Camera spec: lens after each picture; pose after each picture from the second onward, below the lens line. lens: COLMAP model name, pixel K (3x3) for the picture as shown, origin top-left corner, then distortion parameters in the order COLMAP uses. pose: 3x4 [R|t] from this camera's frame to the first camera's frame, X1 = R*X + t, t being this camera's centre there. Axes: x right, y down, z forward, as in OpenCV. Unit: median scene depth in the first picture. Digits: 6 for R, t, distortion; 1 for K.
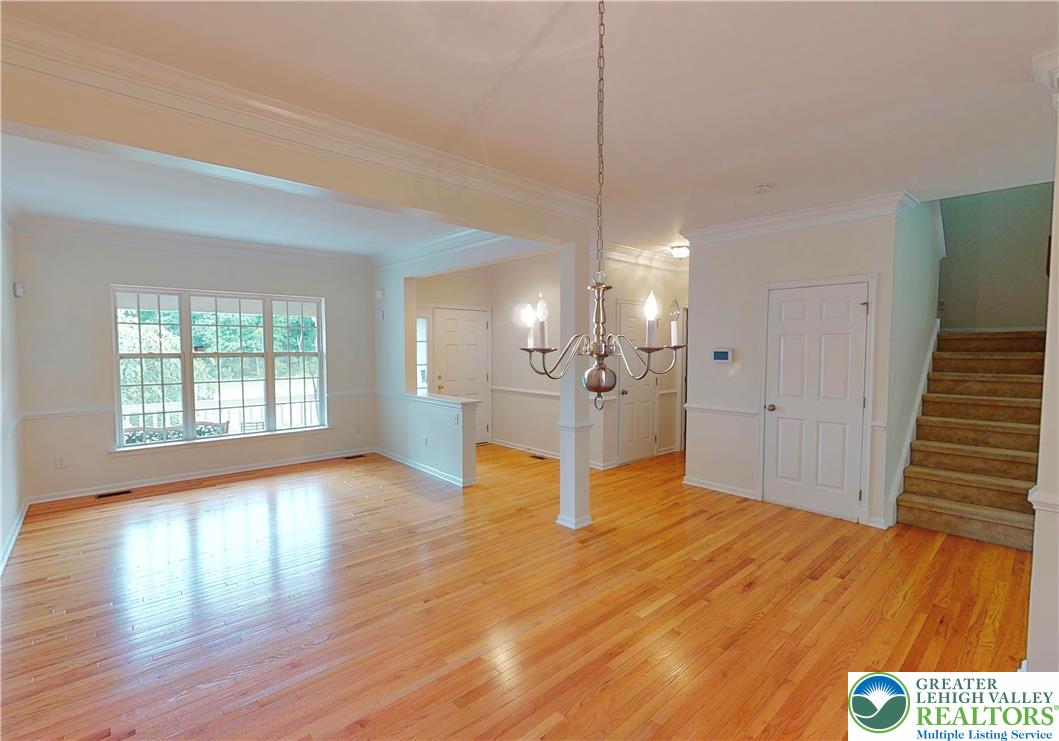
lens RADIAL K [[479.9, 0, 490.1], [0, 479.9, 373.6], [0, 0, 1]] dist [-0.001357, 0.000000]
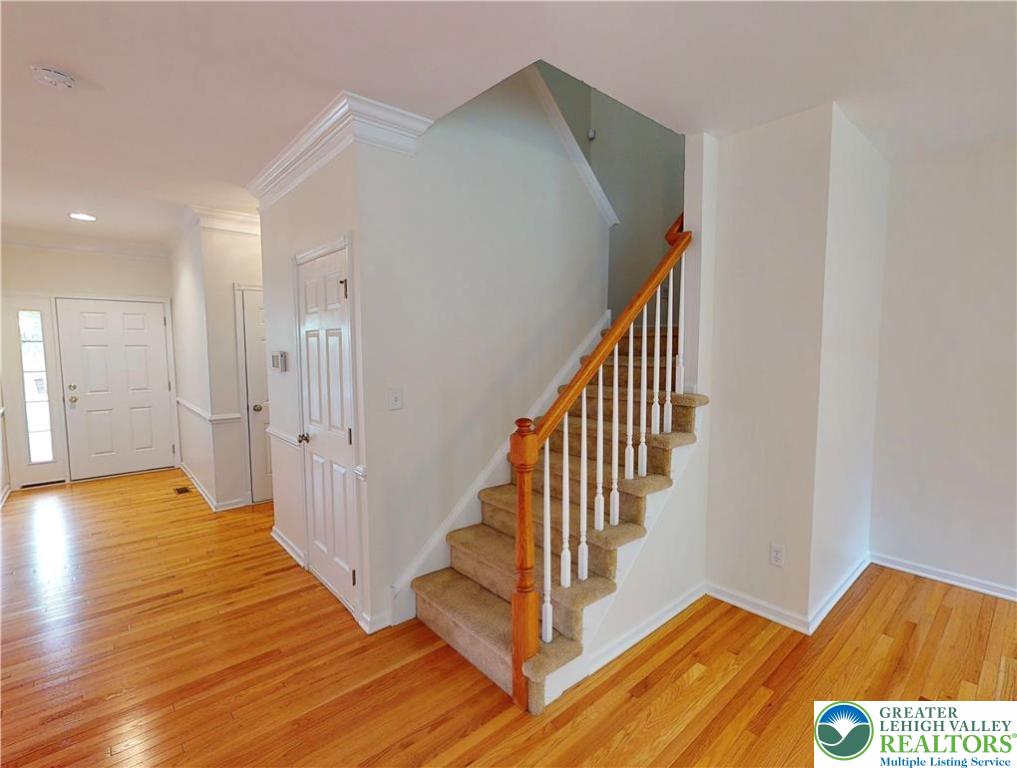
lens RADIAL K [[479.0, 0, 511.9], [0, 479.0, 382.9], [0, 0, 1]] dist [-0.012988, -0.000465]
pose [[0.999829, -0.002249, 0.018333, 0.795458], [0.001821, 0.999726, 0.023339, -0.021148], [-0.018381, -0.023302, 0.999559, 0.288351]]
